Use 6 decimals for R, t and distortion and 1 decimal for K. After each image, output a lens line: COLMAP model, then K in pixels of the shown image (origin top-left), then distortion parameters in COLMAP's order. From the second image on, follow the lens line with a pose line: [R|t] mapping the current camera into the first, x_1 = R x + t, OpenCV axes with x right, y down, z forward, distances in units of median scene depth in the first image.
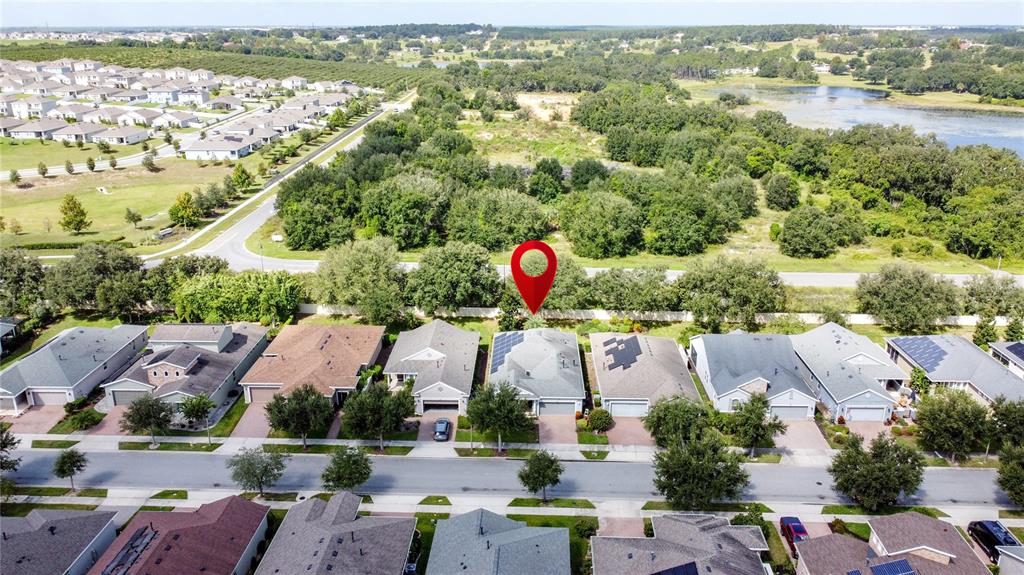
lens RADIAL K [[772.7, 0, 512.0], [0, 772.7, 287.5], [0, 0, 1]] dist [-0.000868, -0.007831]
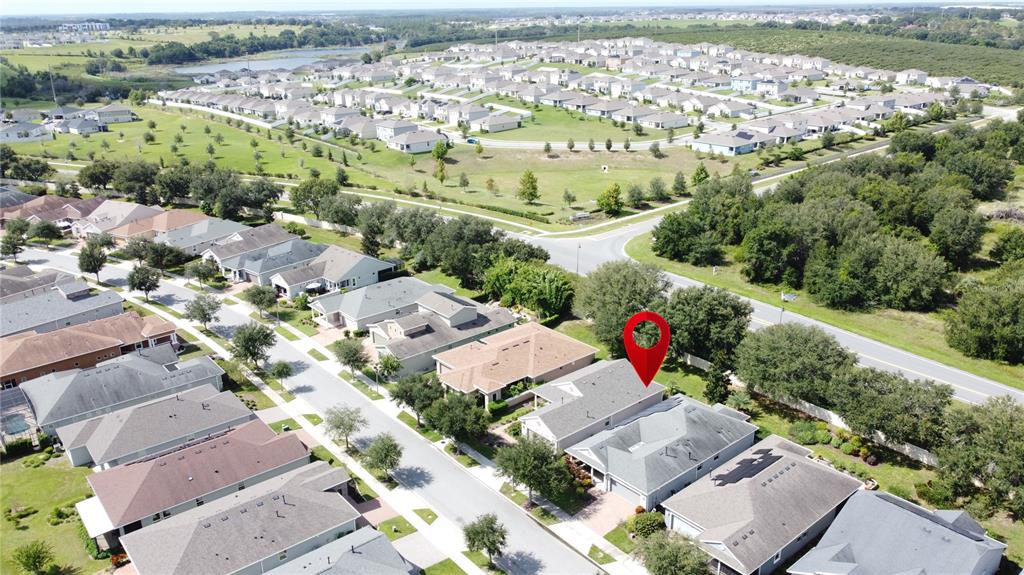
lens RADIAL K [[772.7, 0, 512.0], [0, 772.7, 287.5], [0, 0, 1]] dist [-0.000868, -0.007831]
pose [[0.664780, 0.247260, -0.704933, 0.321675], [-0.228152, 0.965750, 0.123586, -0.090854], [0.711347, 0.078675, 0.698424, 0.156668]]
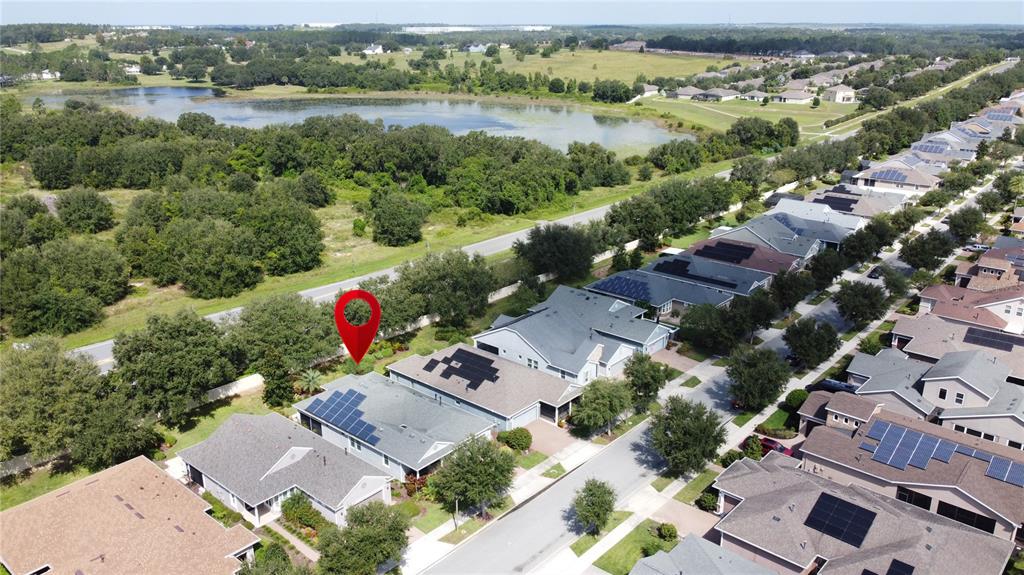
lens RADIAL K [[772.7, 0, 512.0], [0, 772.7, 287.5], [0, 0, 1]] dist [-0.000868, -0.007831]
pose [[0.631147, -0.247463, 0.735129, -0.305253], [0.247371, 0.962471, 0.111611, -0.063379], [-0.735160, 0.111407, 0.668676, 0.212564]]
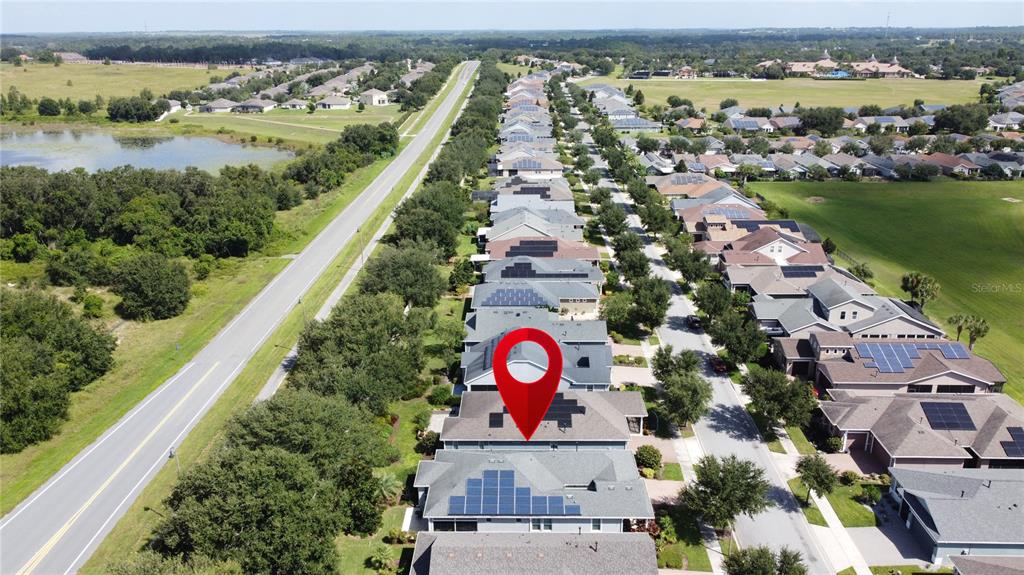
lens RADIAL K [[772.7, 0, 512.0], [0, 772.7, 287.5], [0, 0, 1]] dist [-0.000868, -0.007831]
pose [[-0.018344, -0.312764, 0.949654, -0.398602], [0.324920, 0.896395, 0.301500, -0.196530], [-0.945563, 0.314093, 0.085180, 0.592610]]
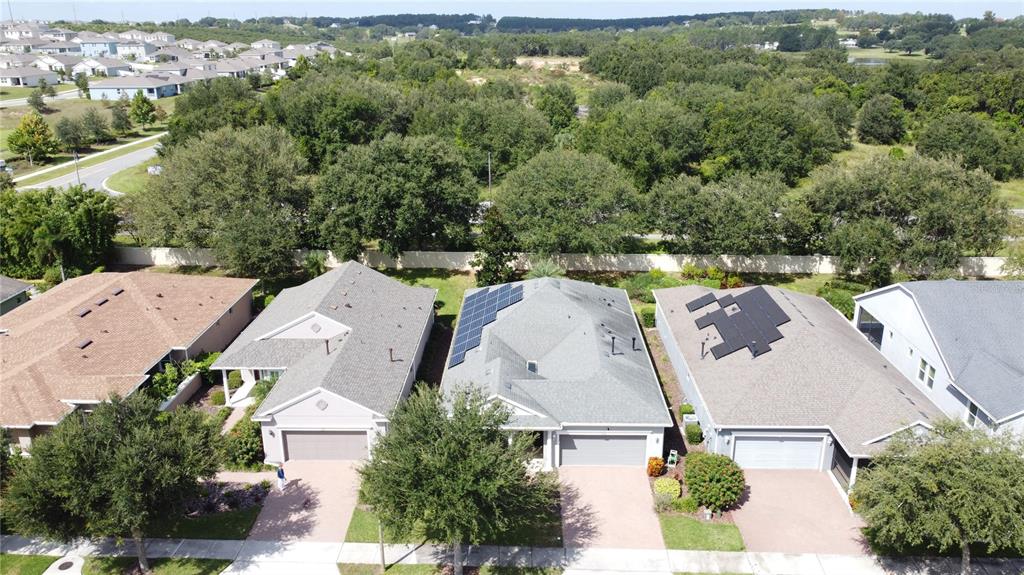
lens RADIAL K [[772.7, 0, 512.0], [0, 772.7, 287.5], [0, 0, 1]] dist [-0.000868, -0.007831]
pose [[0.999987, -0.004267, -0.002626, 0.006439], [0.004263, 0.999989, -0.001765, 0.041199], [0.002633, 0.001754, 0.999995, 0.346492]]
